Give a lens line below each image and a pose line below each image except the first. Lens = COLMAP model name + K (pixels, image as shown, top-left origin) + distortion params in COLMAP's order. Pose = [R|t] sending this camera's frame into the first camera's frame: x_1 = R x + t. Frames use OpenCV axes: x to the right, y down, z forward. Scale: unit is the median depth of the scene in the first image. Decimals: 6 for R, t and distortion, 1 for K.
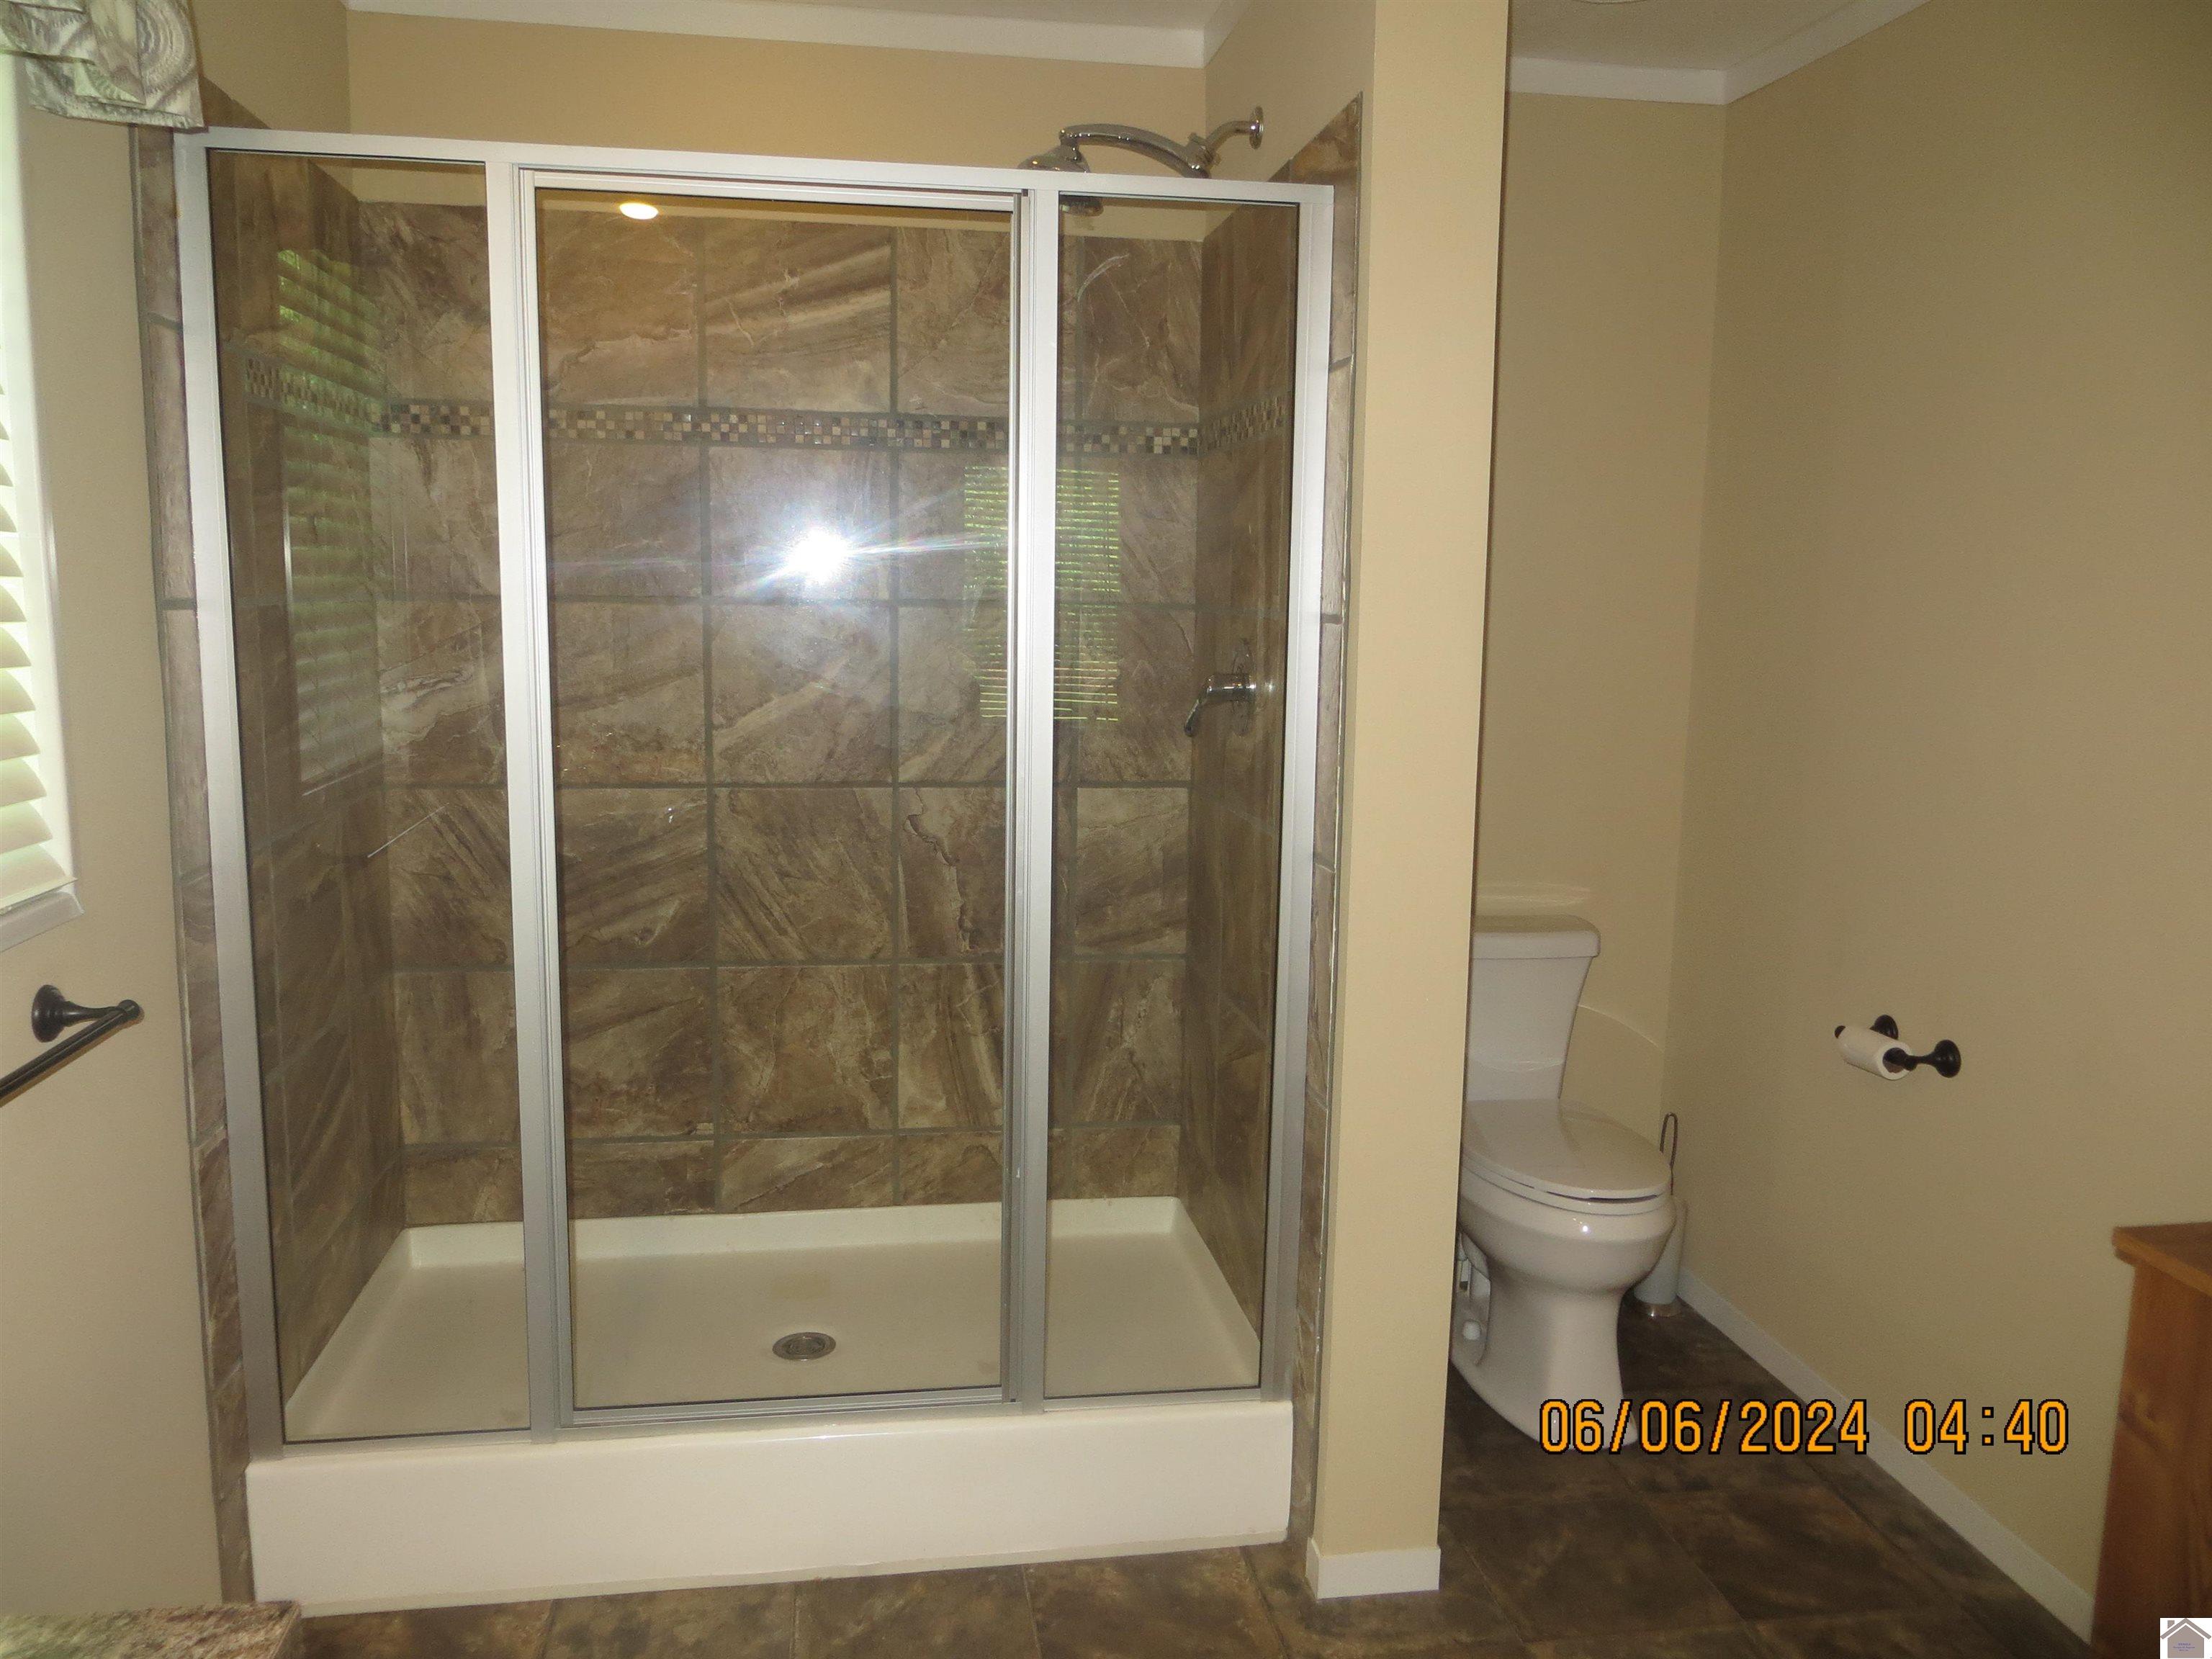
lens RADIAL K [[1657.3, 0, 1106.4], [0, 1657.3, 825.8], [0, 0, 1]] dist [-0.019308, 0.007464]
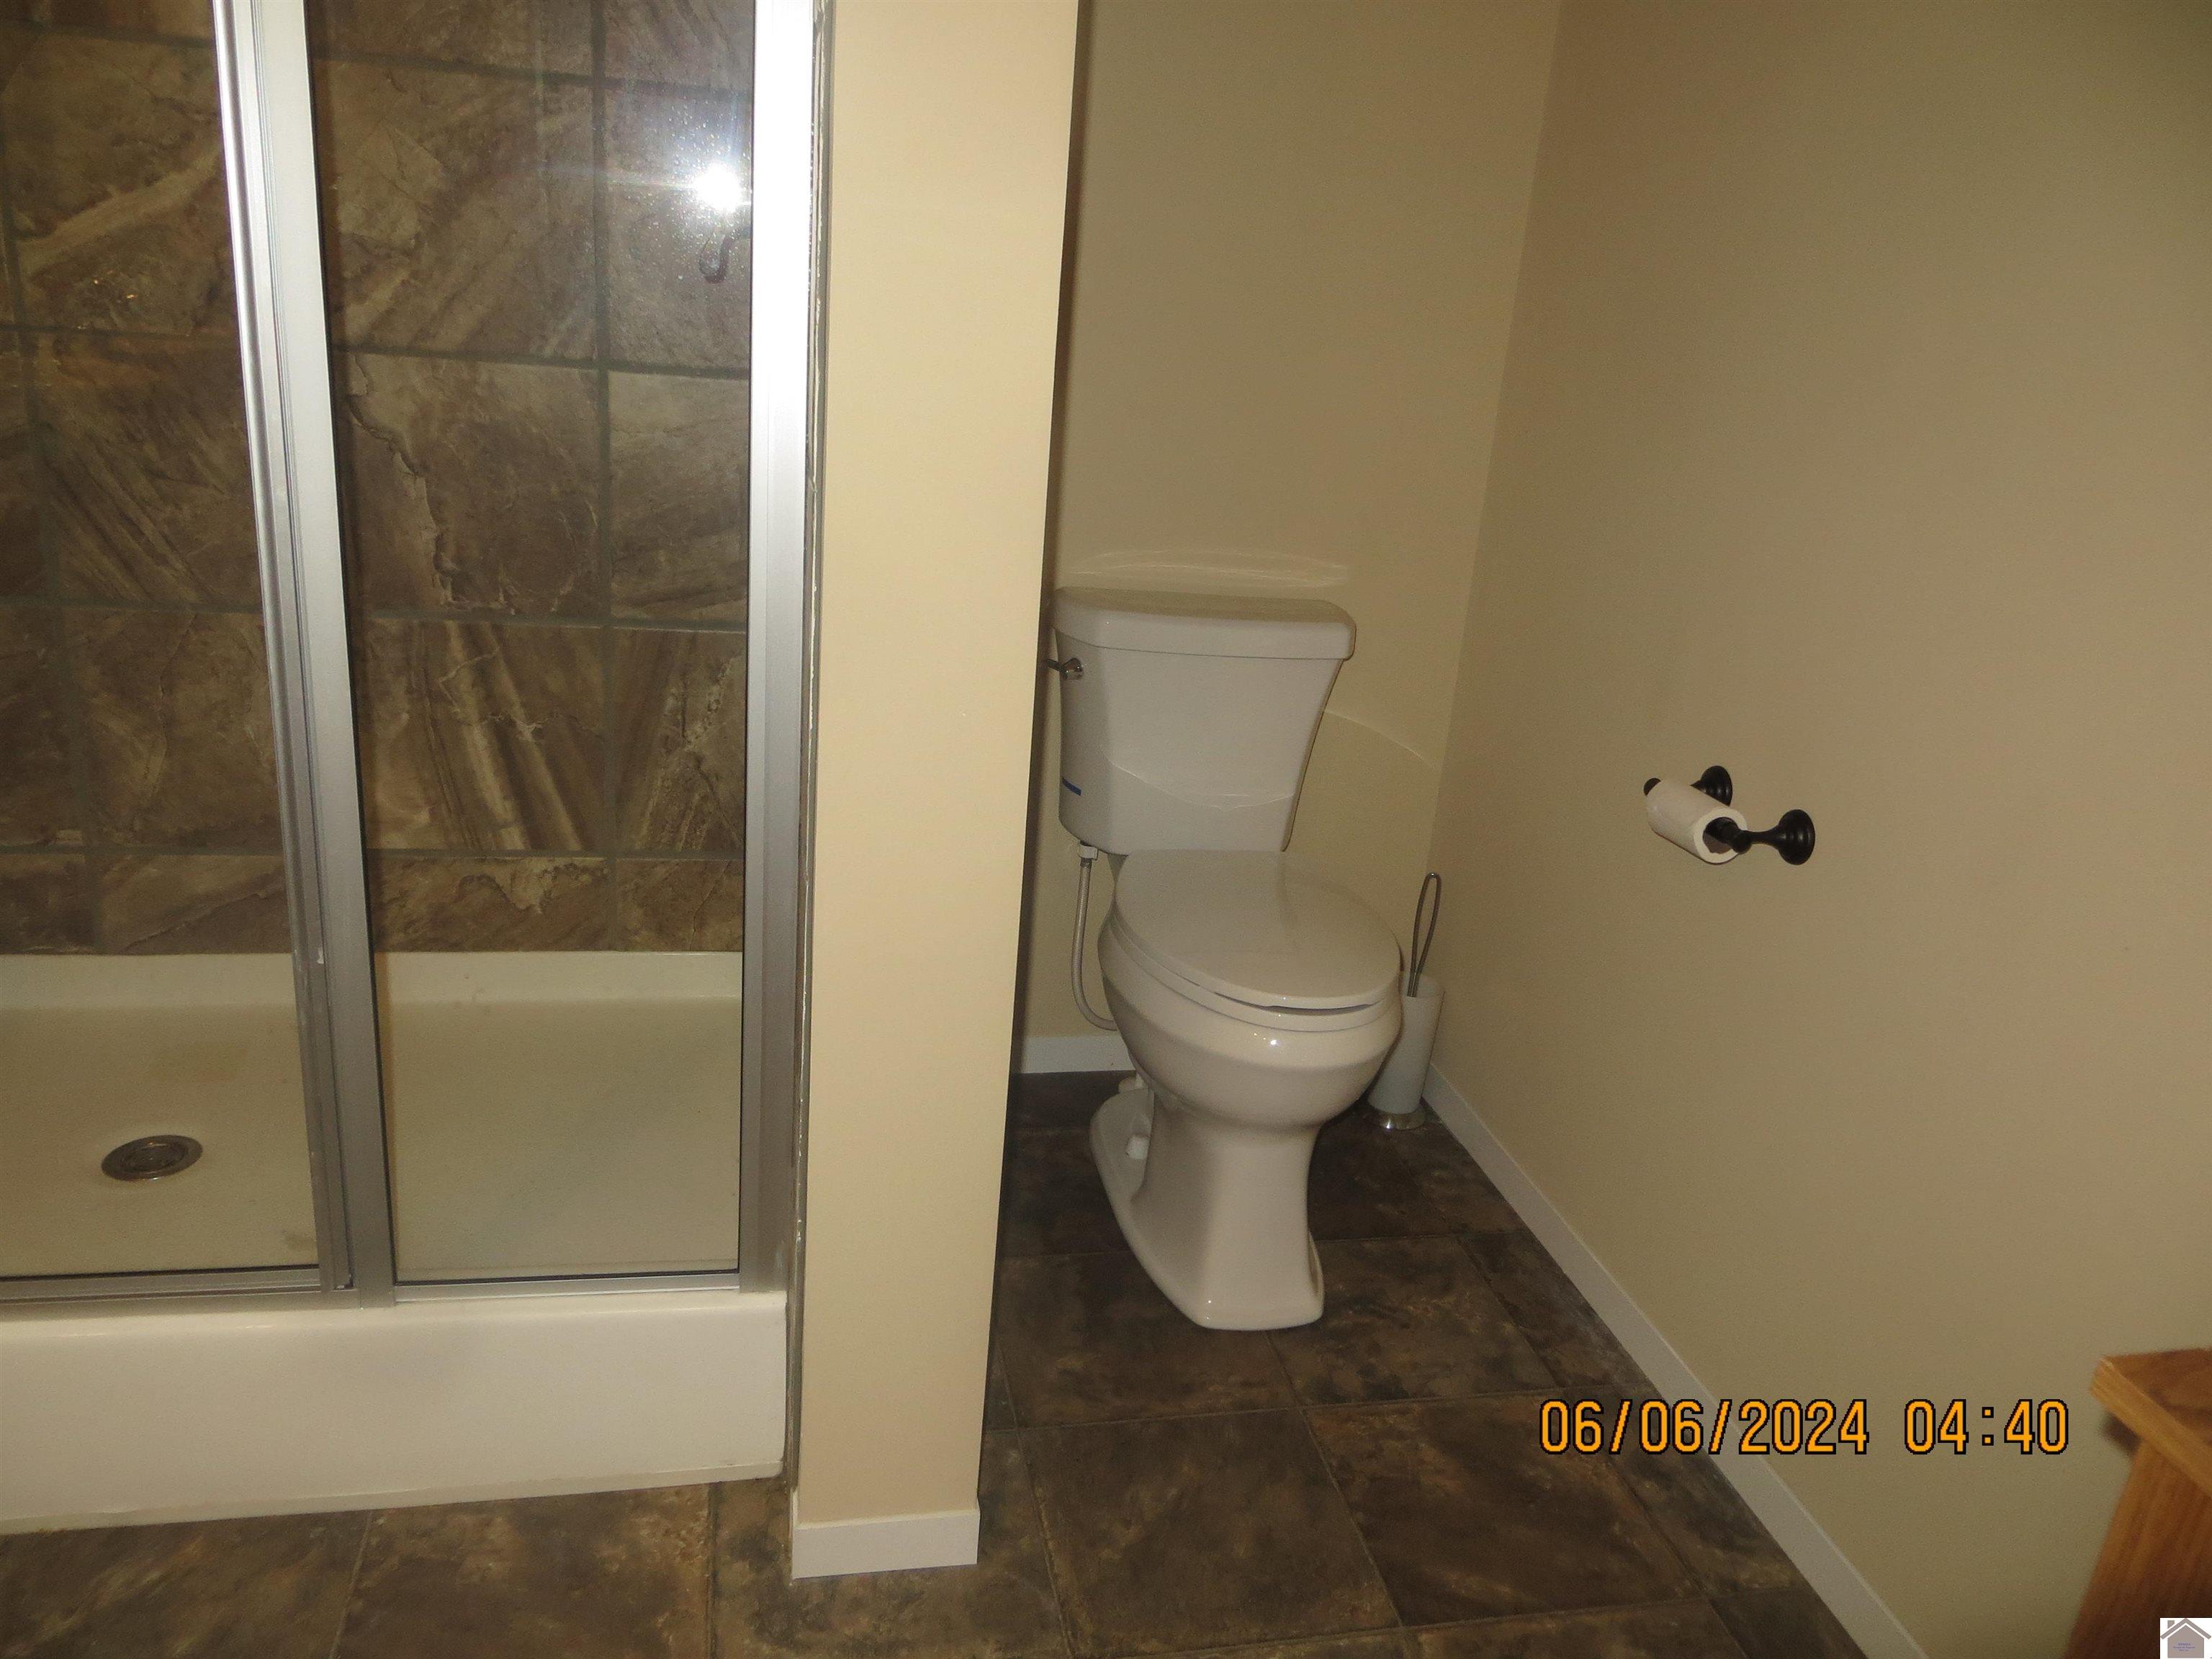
lens RADIAL K [[1657.3, 0, 1113.1], [0, 1657.3, 817.2], [0, 0, 1]] dist [-0.019308, 0.007464]
pose [[0.996479, 0.046297, 0.069905, 0.167793], [-0.058407, 0.981454, 0.182585, 0.023567], [-0.060155, -0.186026, 0.980702, 0.324497]]
